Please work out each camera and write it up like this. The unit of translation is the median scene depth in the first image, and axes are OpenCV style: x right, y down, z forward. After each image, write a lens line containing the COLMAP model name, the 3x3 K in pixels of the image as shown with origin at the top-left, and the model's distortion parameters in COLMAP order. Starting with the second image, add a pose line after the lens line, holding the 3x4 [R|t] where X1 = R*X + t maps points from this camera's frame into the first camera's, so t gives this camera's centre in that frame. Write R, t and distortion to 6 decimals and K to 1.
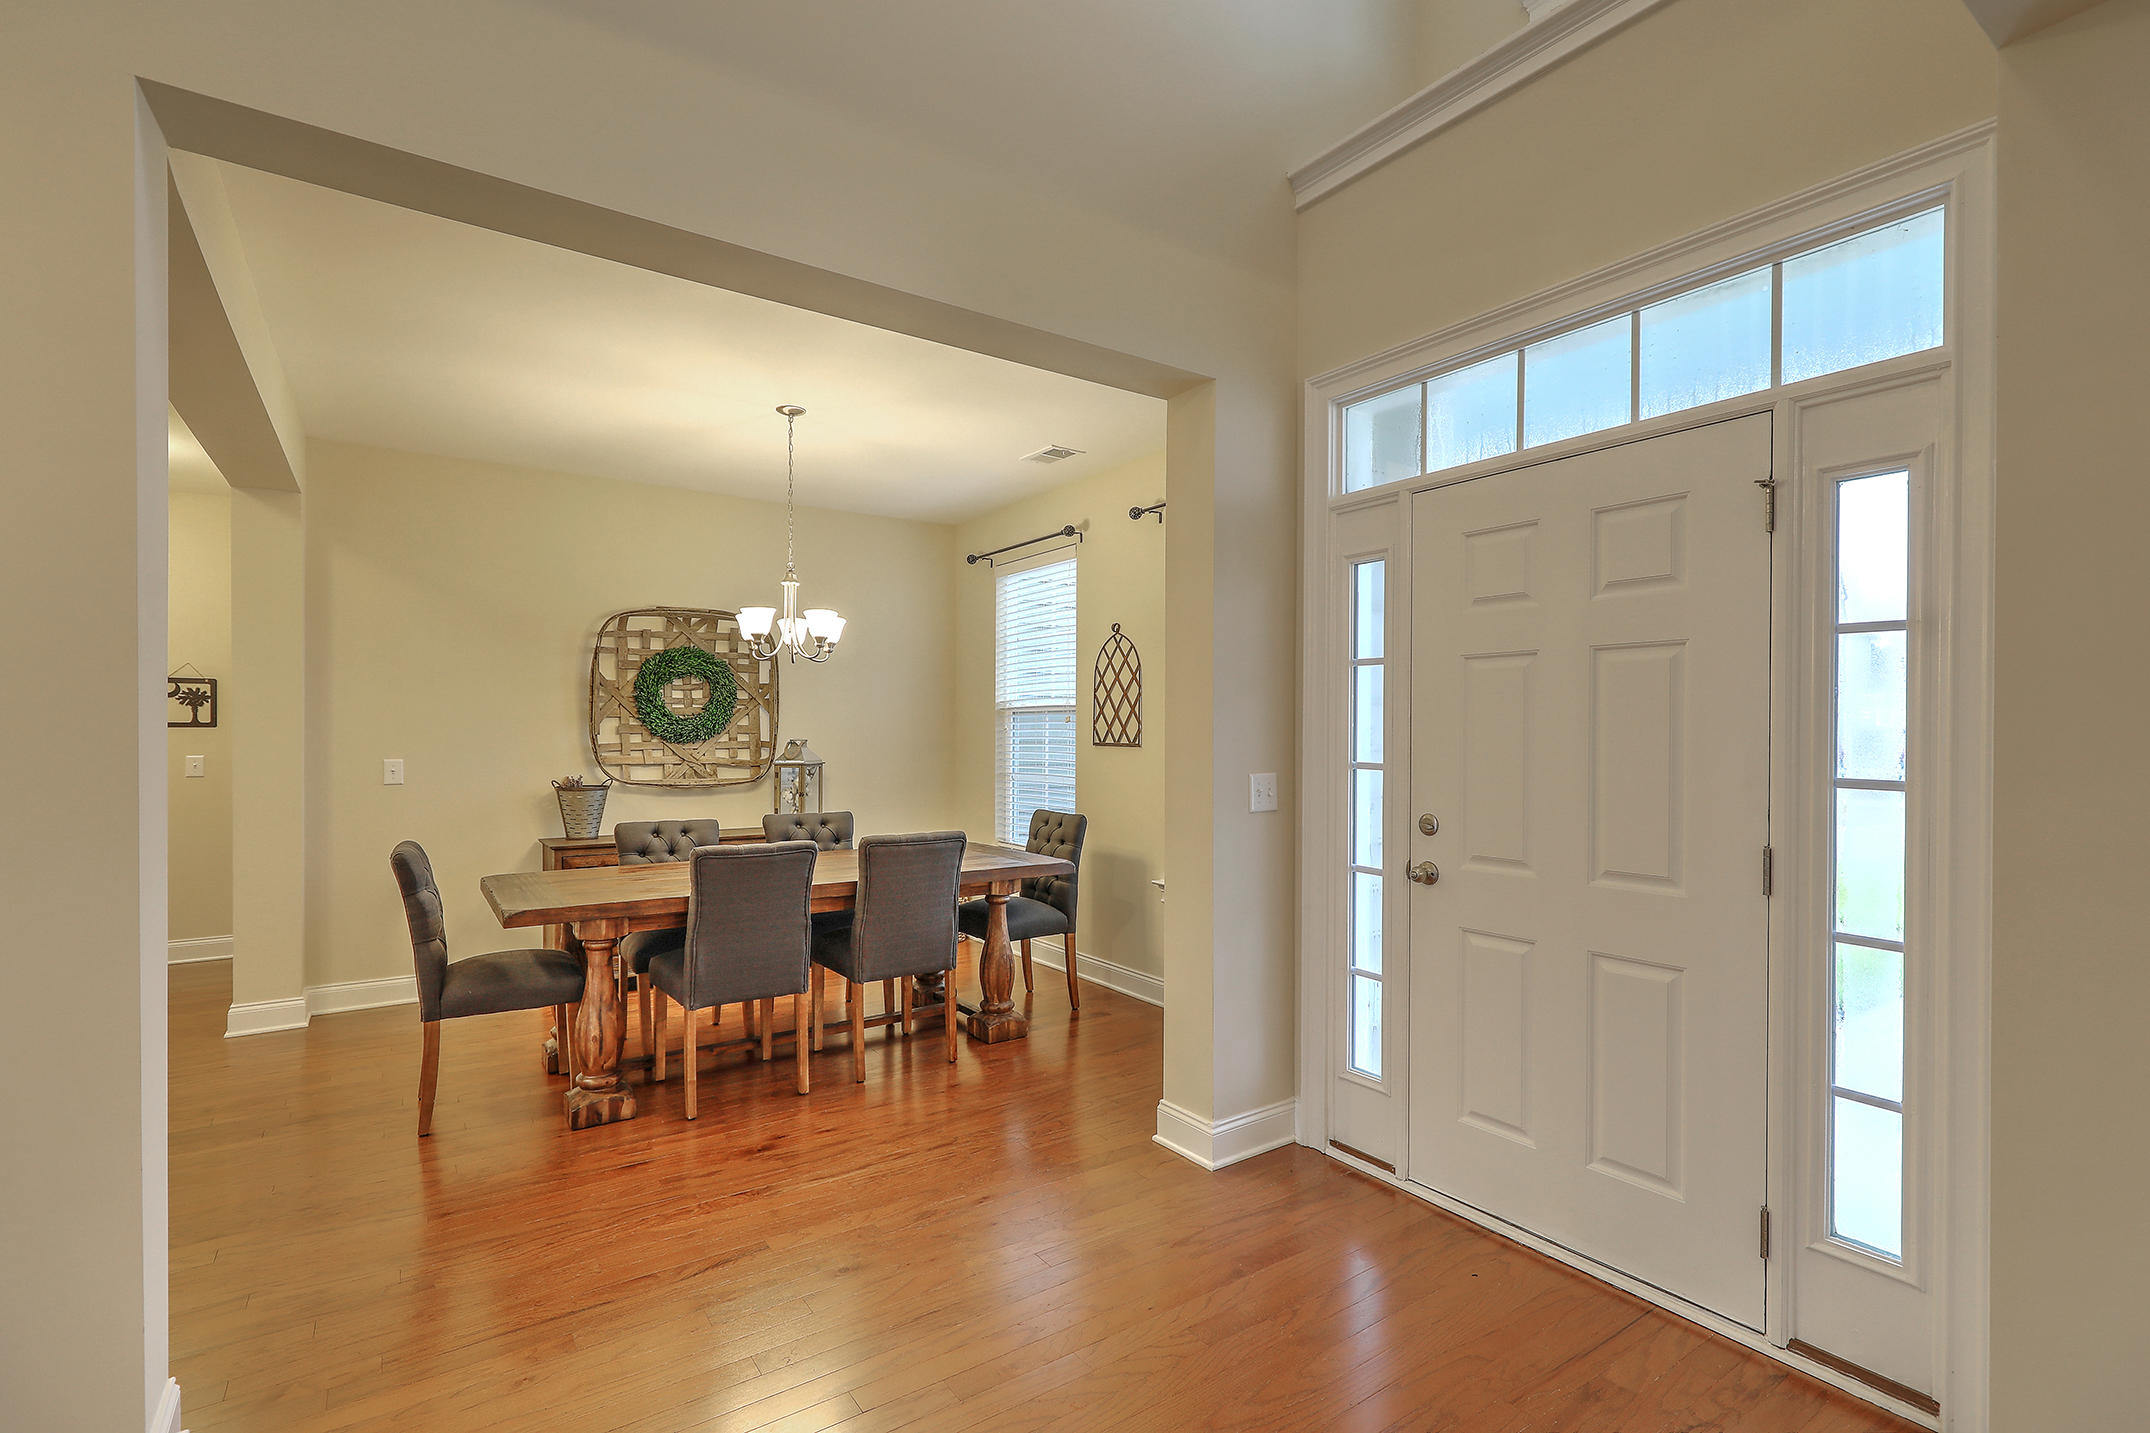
lens RADIAL K [[979.5, 0, 1070.5], [0, 979.5, 727.7], [0, 0, 1]] dist [0.003448, -0.000290]
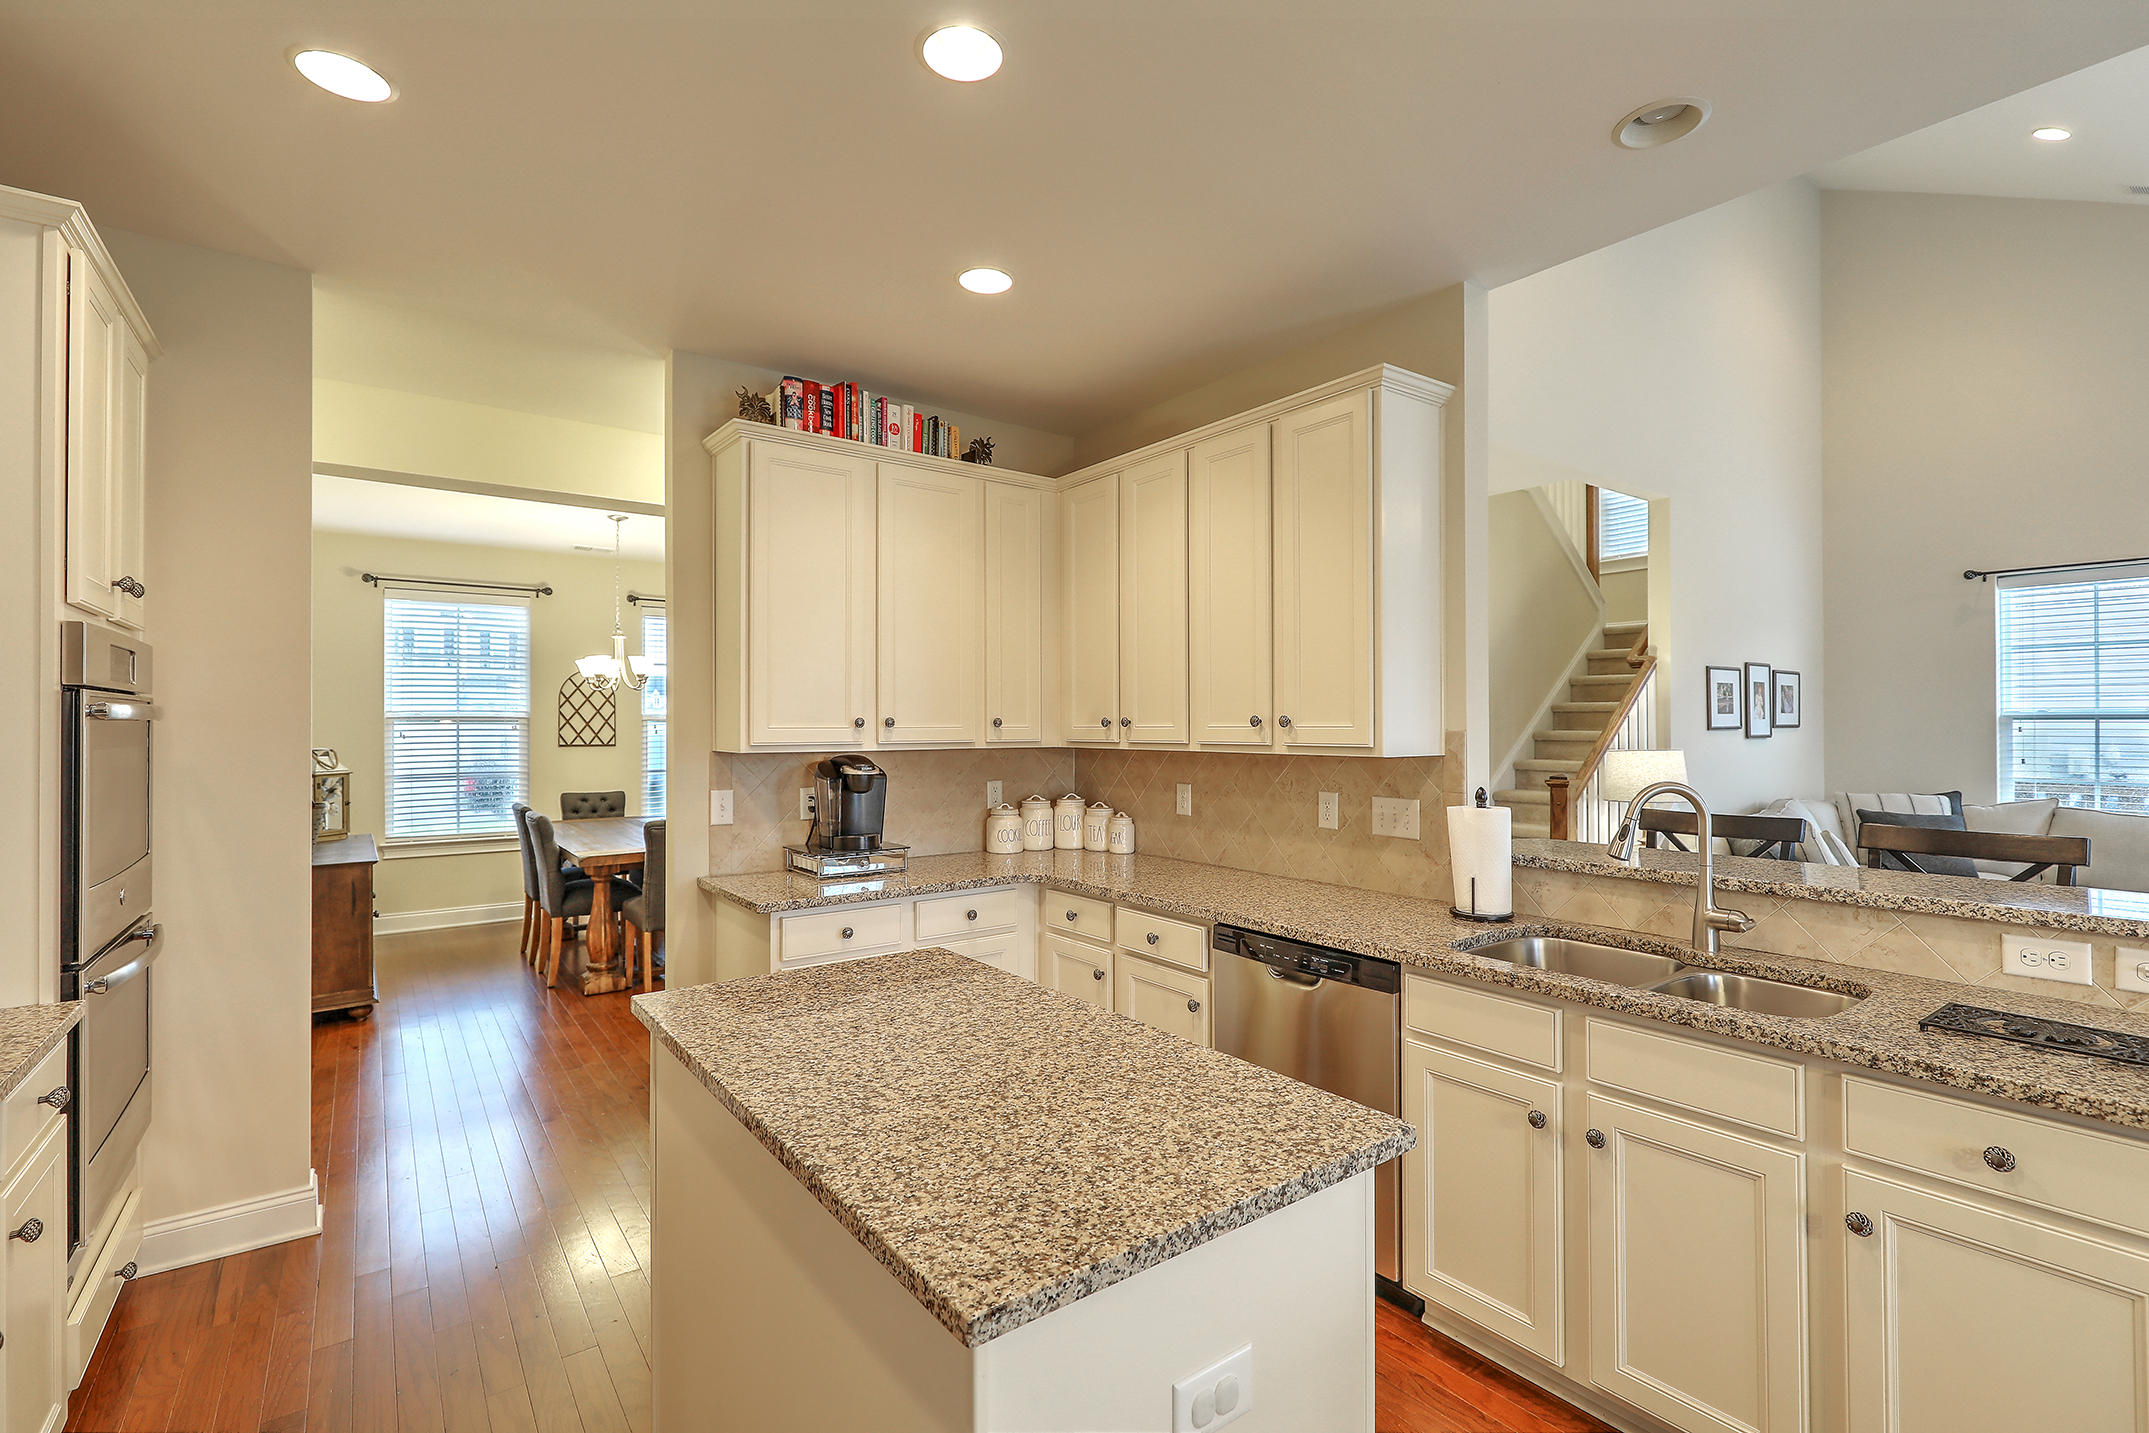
lens RADIAL K [[979.1, 0, 1122.1], [0, 979.1, 715.7], [0, 0, 1]] dist [0.003448, -0.000290]
pose [[-0.063353, 0.007673, 0.997962, -1.391308], [-0.002815, 0.999965, -0.007867, -0.017171], [-0.997987, -0.003308, -0.063330, 0.274183]]
